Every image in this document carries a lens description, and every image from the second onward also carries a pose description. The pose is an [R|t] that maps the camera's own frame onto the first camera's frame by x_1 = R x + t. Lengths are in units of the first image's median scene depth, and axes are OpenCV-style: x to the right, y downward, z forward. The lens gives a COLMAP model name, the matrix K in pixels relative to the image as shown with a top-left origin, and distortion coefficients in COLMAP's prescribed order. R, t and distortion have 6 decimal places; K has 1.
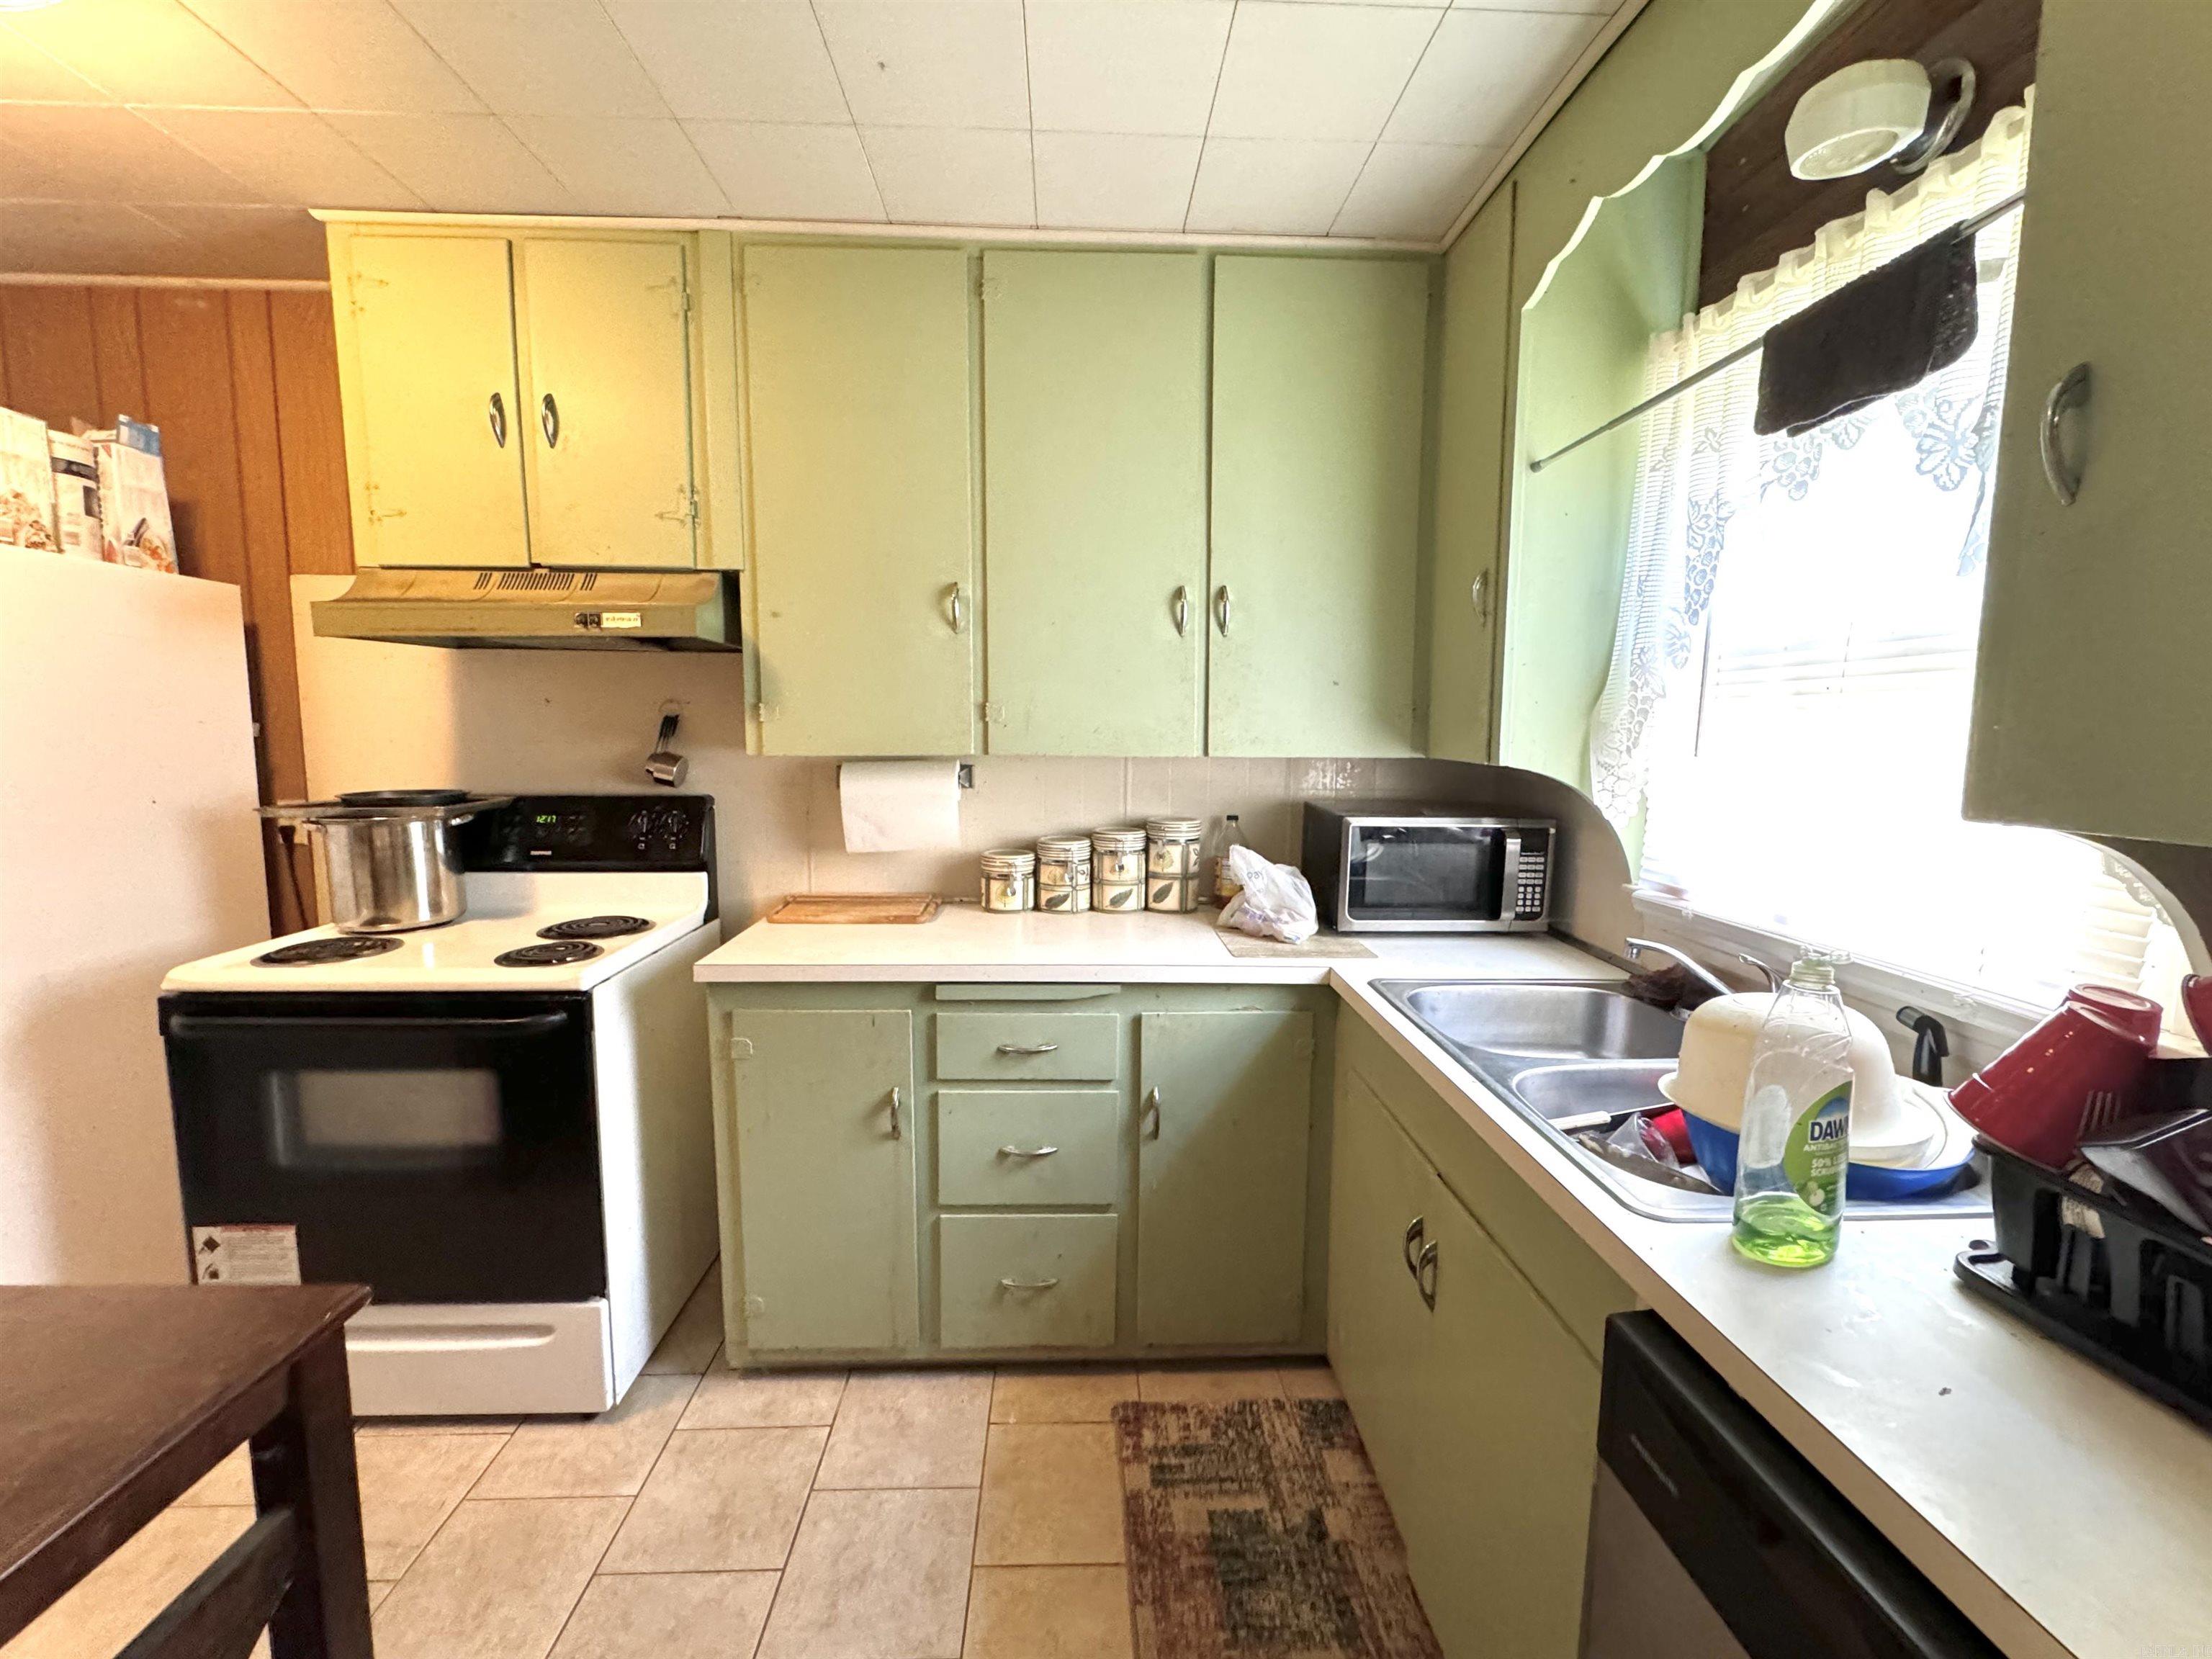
lens RADIAL K [[897.8, 0, 1101.1], [0, 897.8, 821.6], [0, 0, 1]] dist [-0.006866, -0.000168]
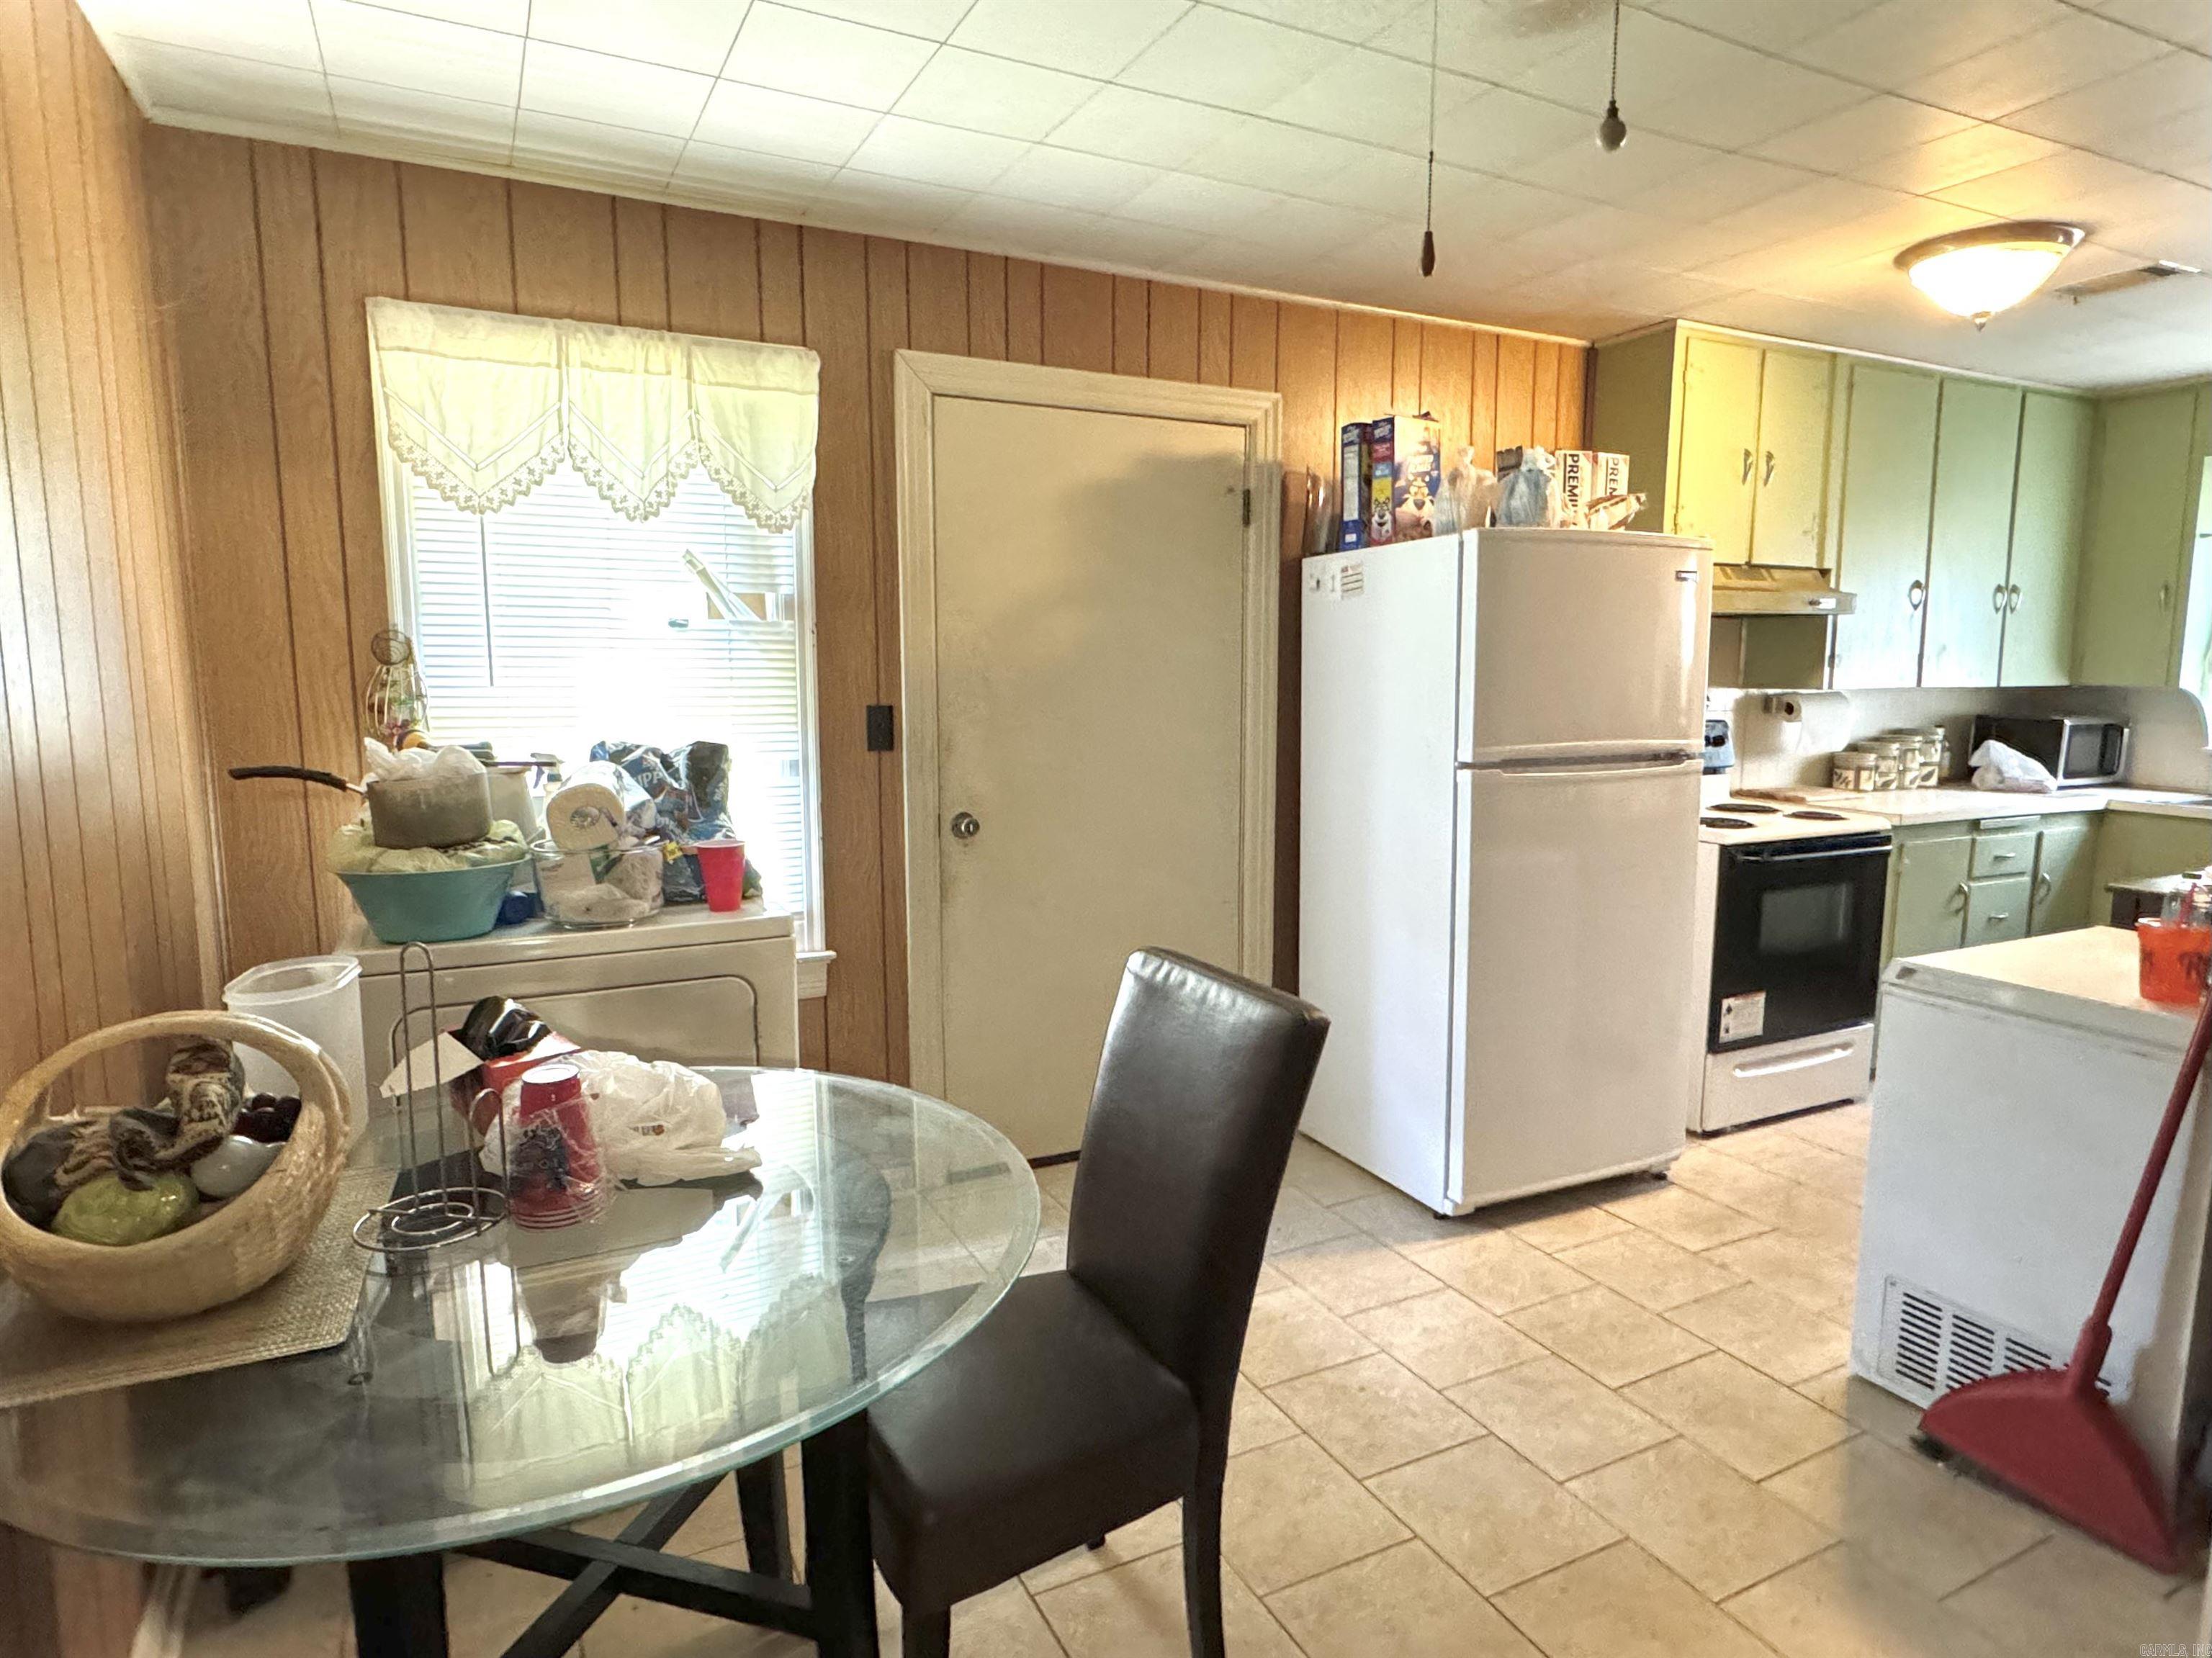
lens RADIAL K [[1241.0, 0, 1106.8], [0, 1241.0, 814.5], [0, 0, 1]] dist [-0.003653, -0.000134]
pose [[0.913315, -0.056086, 0.403372, -2.695389], [0.050013, 0.998421, 0.025585, 0.028254], [-0.404170, -0.003194, 0.914678, -0.499135]]
